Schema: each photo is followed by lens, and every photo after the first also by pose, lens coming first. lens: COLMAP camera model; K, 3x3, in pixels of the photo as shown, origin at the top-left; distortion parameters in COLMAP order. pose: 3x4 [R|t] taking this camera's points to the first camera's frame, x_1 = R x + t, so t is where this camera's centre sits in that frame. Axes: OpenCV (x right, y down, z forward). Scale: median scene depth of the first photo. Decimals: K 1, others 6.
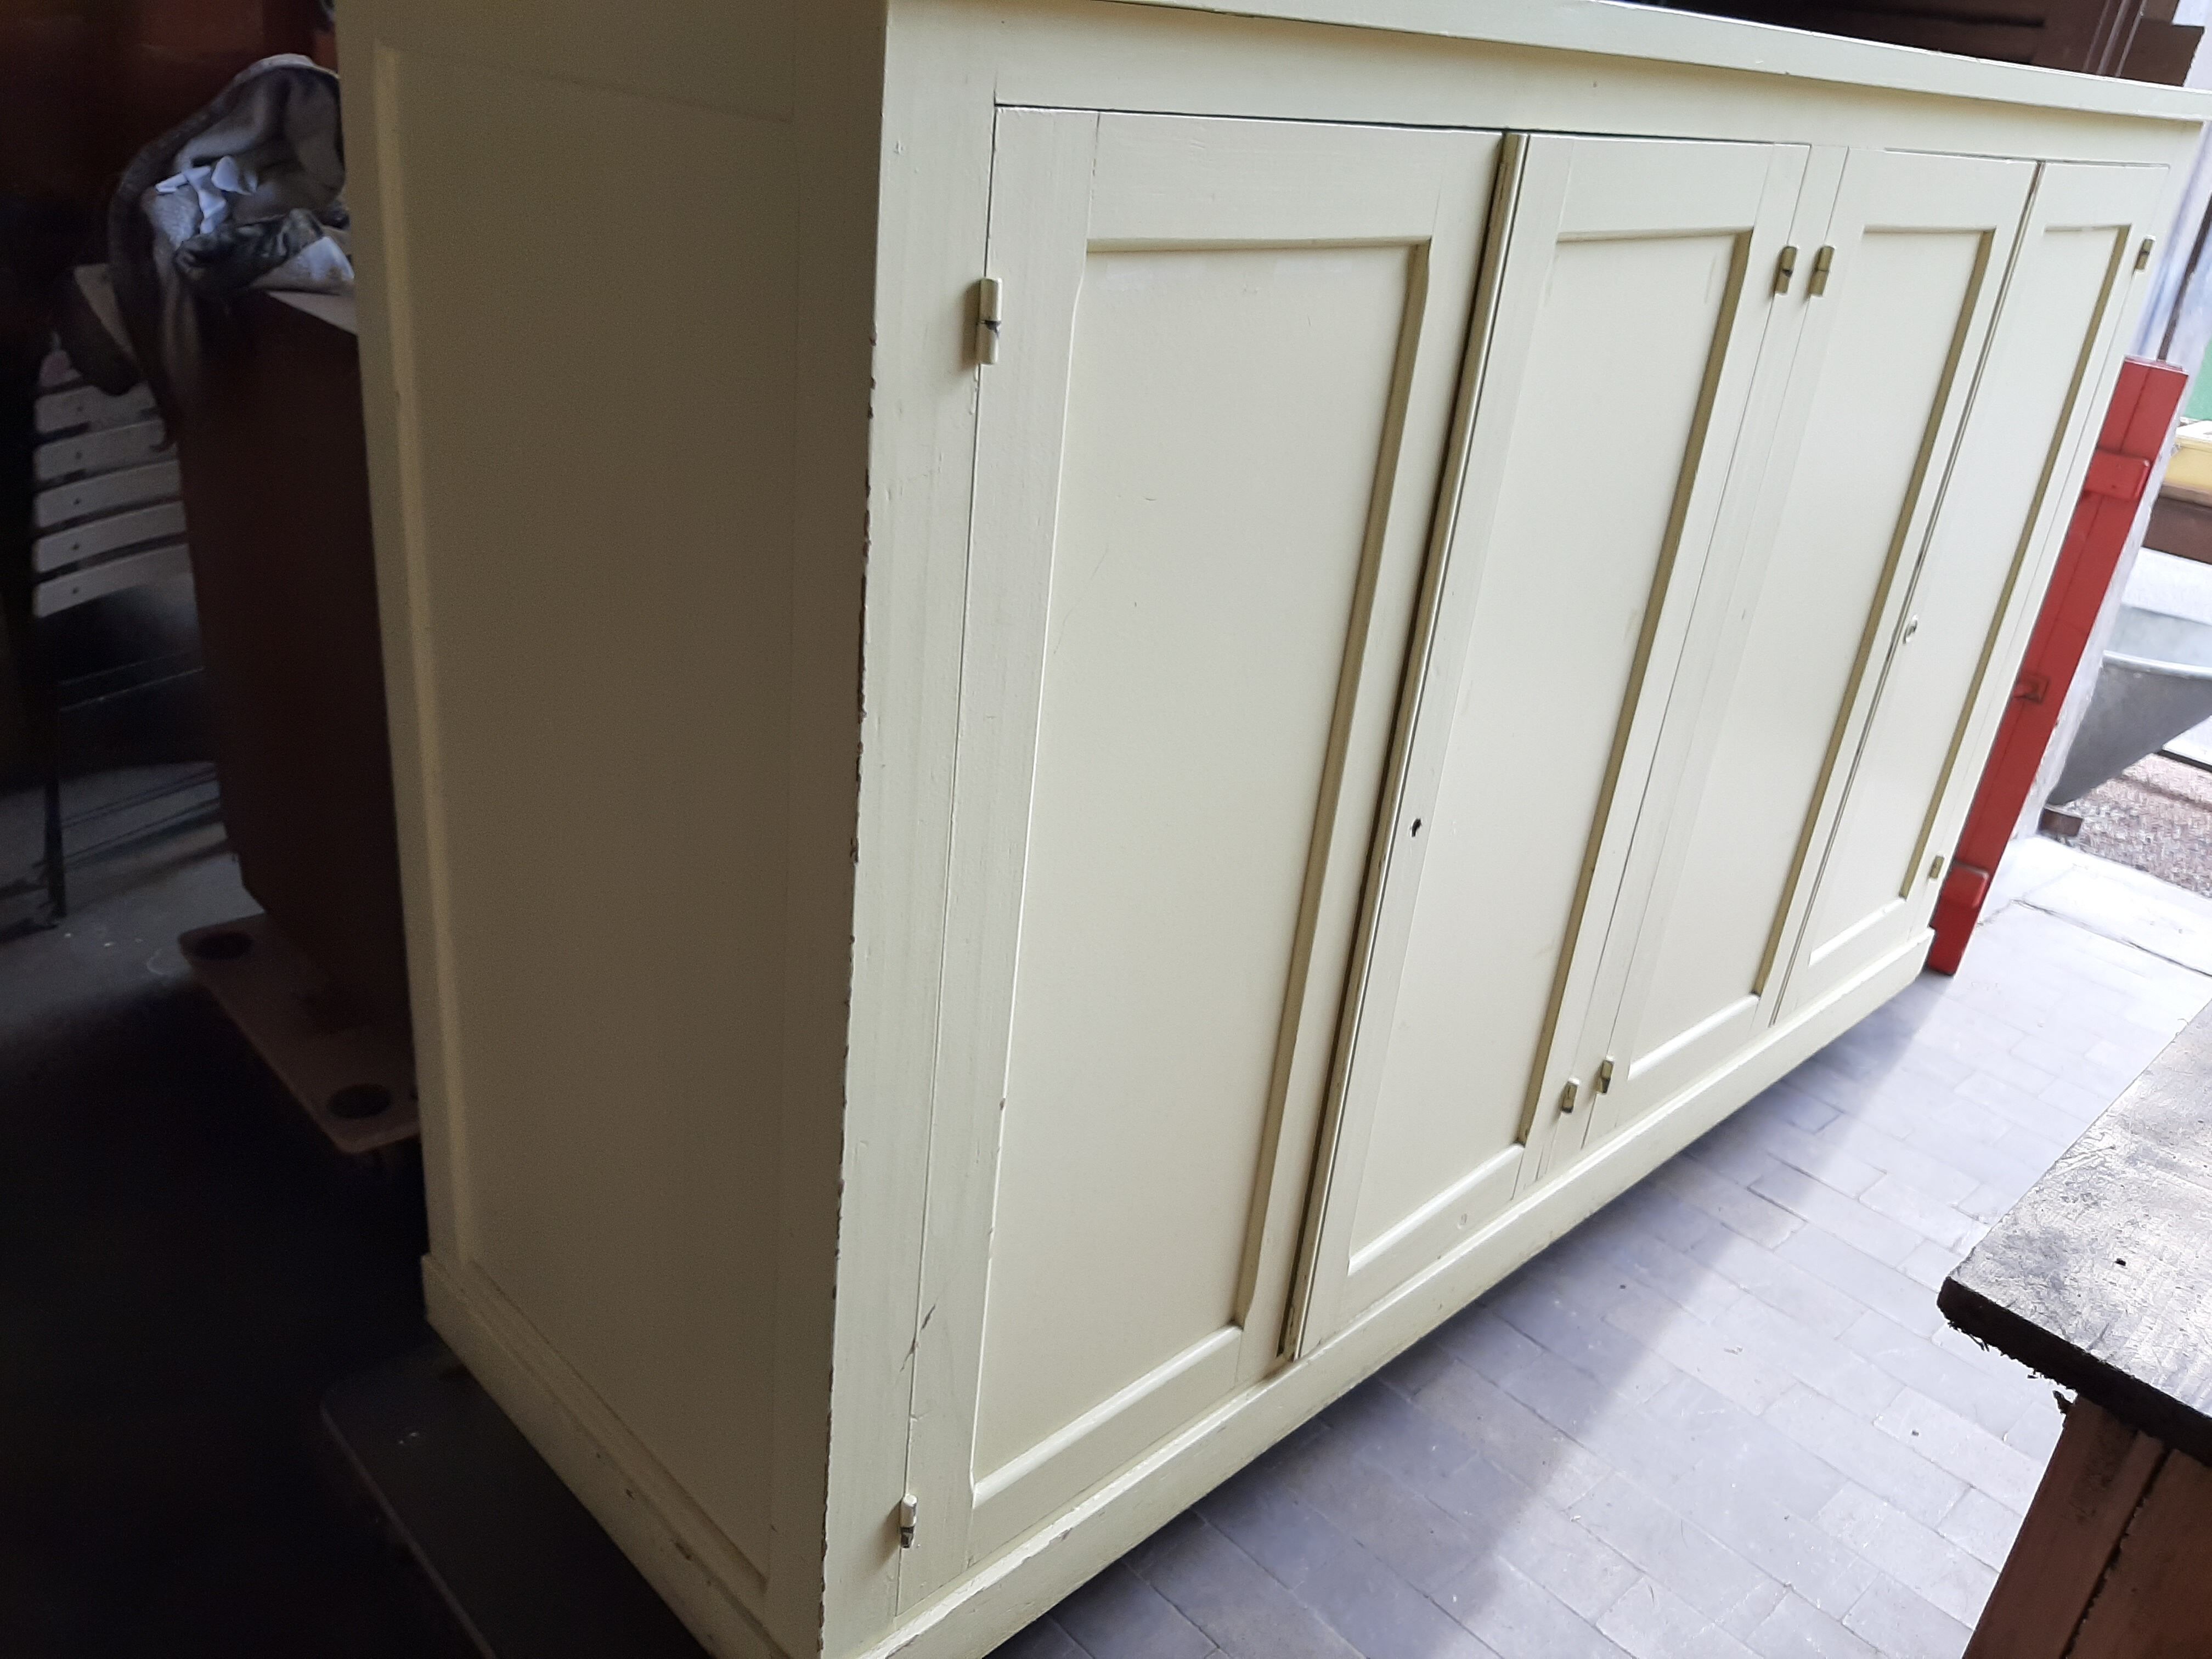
lens RADIAL K [[1772.0, 0, 1106.0], [0, 1772.0, 829.5], [0, 0, 1]] dist [0.053903, -0.122389]
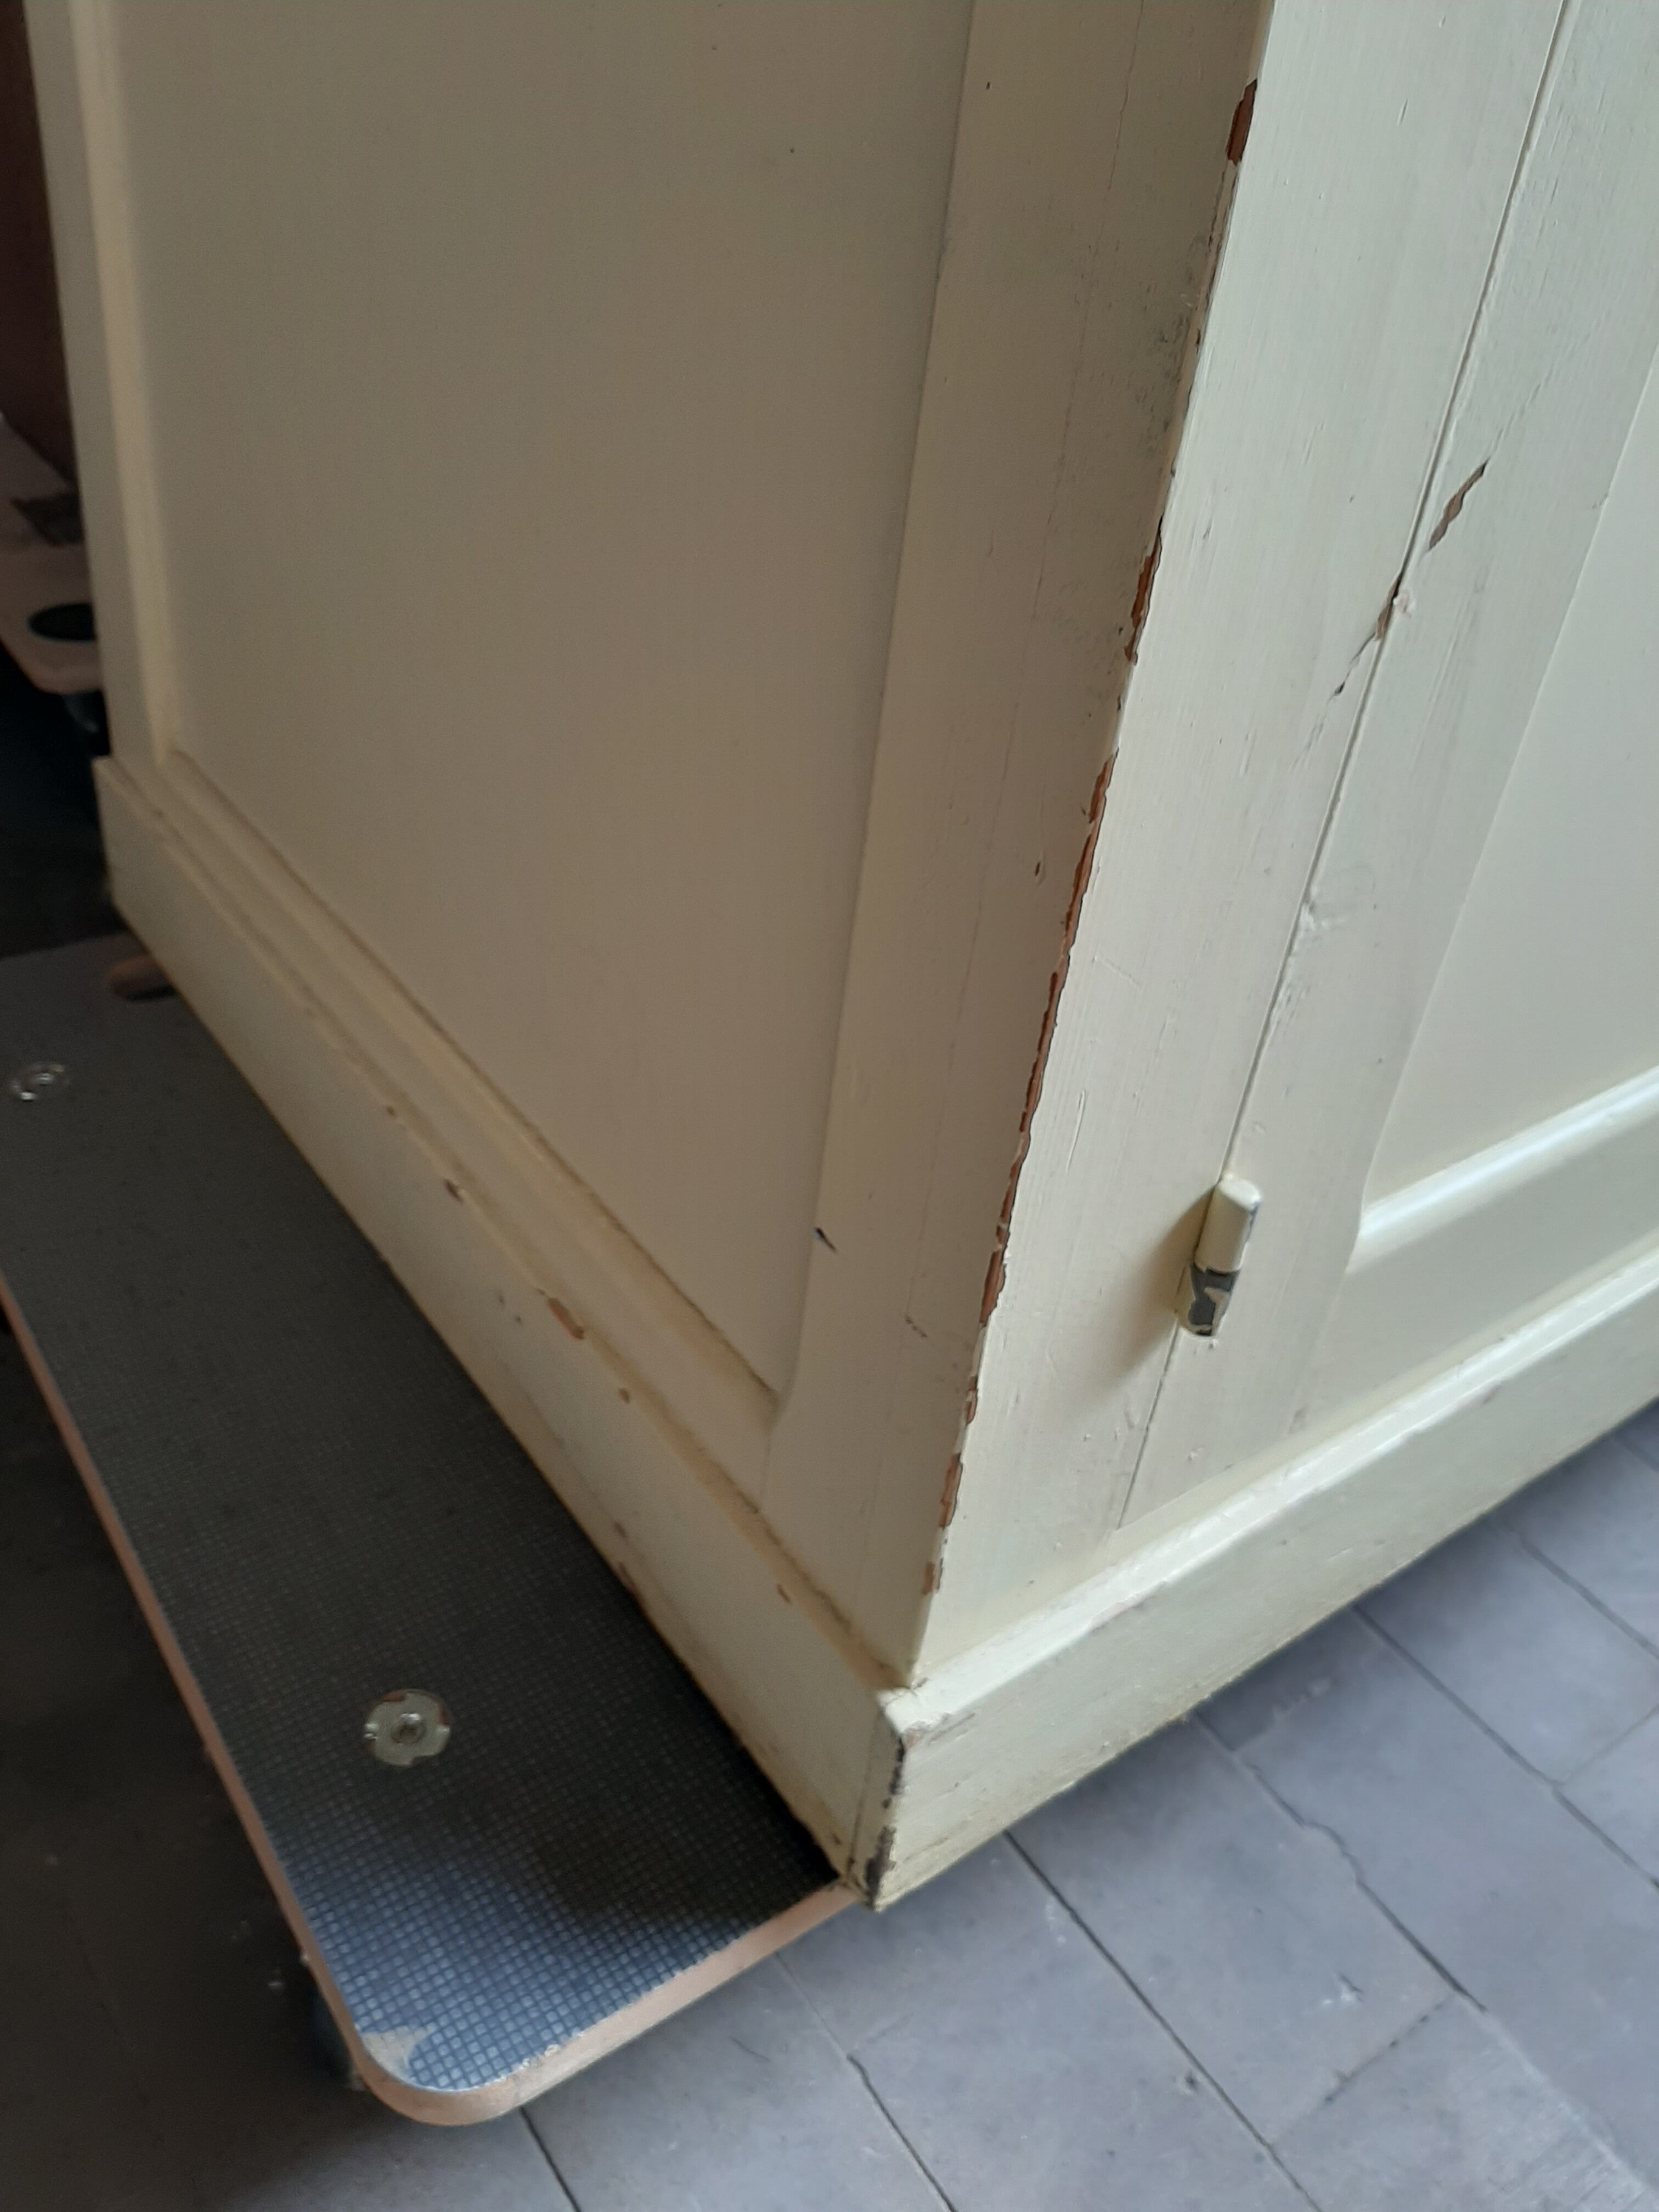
lens RADIAL K [[1772.0, 0, 829.5], [0, 1772.0, 1106.0], [0, 0, 1]] dist [0.053903, -0.122389]
pose [[0.990365, 0.088835, -0.106232, -0.138759], [-0.071784, 0.985341, 0.154759, 0.288972], [0.118423, -0.145643, 0.982224, 0.614522]]
